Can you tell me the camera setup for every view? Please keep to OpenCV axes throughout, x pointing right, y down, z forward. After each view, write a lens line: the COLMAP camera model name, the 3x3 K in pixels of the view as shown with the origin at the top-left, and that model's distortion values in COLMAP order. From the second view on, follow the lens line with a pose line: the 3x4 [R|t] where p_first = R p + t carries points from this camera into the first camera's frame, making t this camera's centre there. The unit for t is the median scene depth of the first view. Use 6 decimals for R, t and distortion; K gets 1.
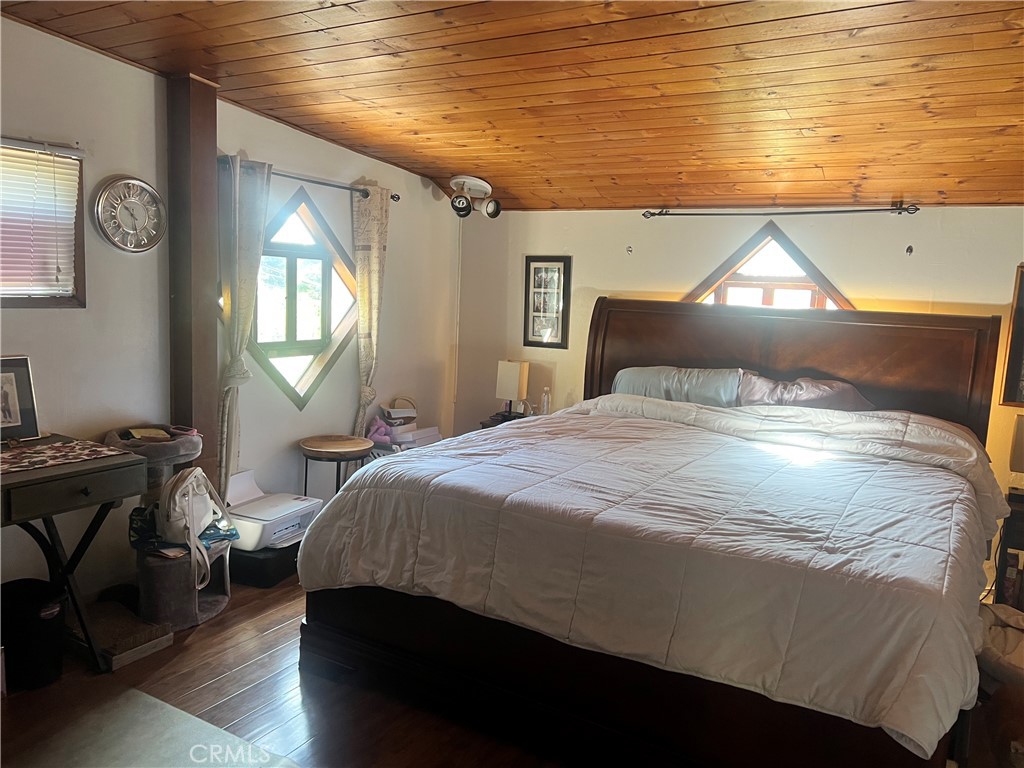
lens RADIAL K [[768.8, 0, 512.0], [0, 768.8, 384.0], [0, 0, 1]] dist [0.116629, -0.141202]
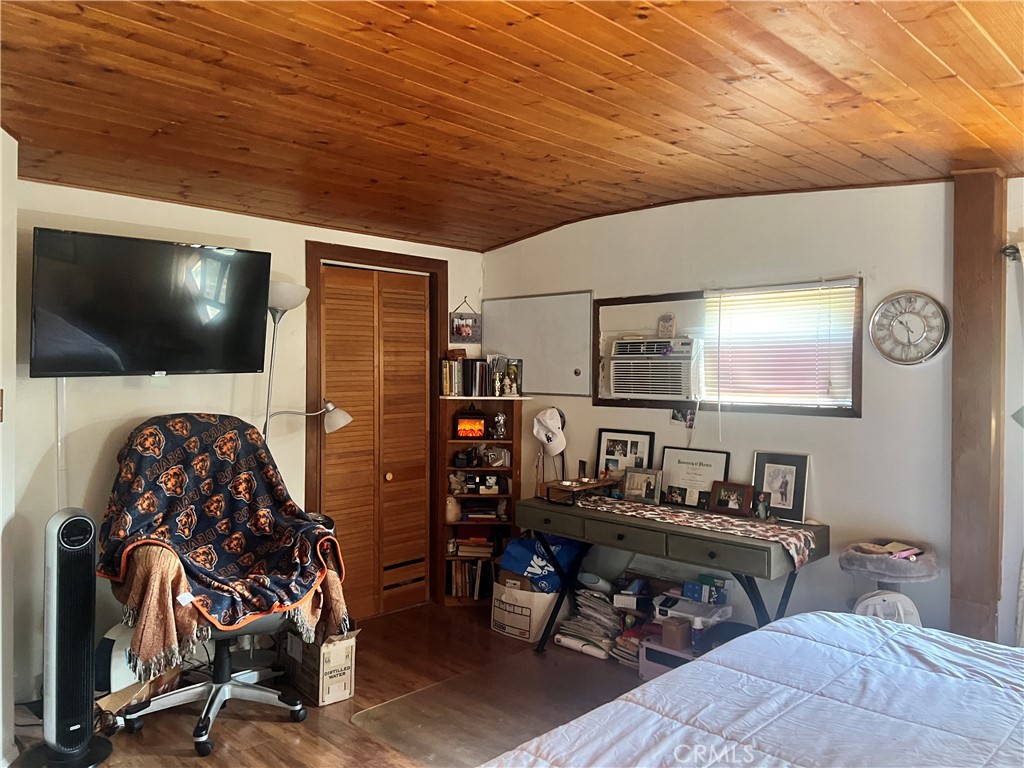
lens RADIAL K [[768.8, 0, 512.0], [0, 768.8, 384.0], [0, 0, 1]] dist [0.116629, -0.141202]
pose [[-0.224207, -0.032340, -0.974005, 0.627780], [-0.138054, 0.990424, -0.001106, -0.075252], [0.964714, 0.134217, -0.226525, 0.771631]]
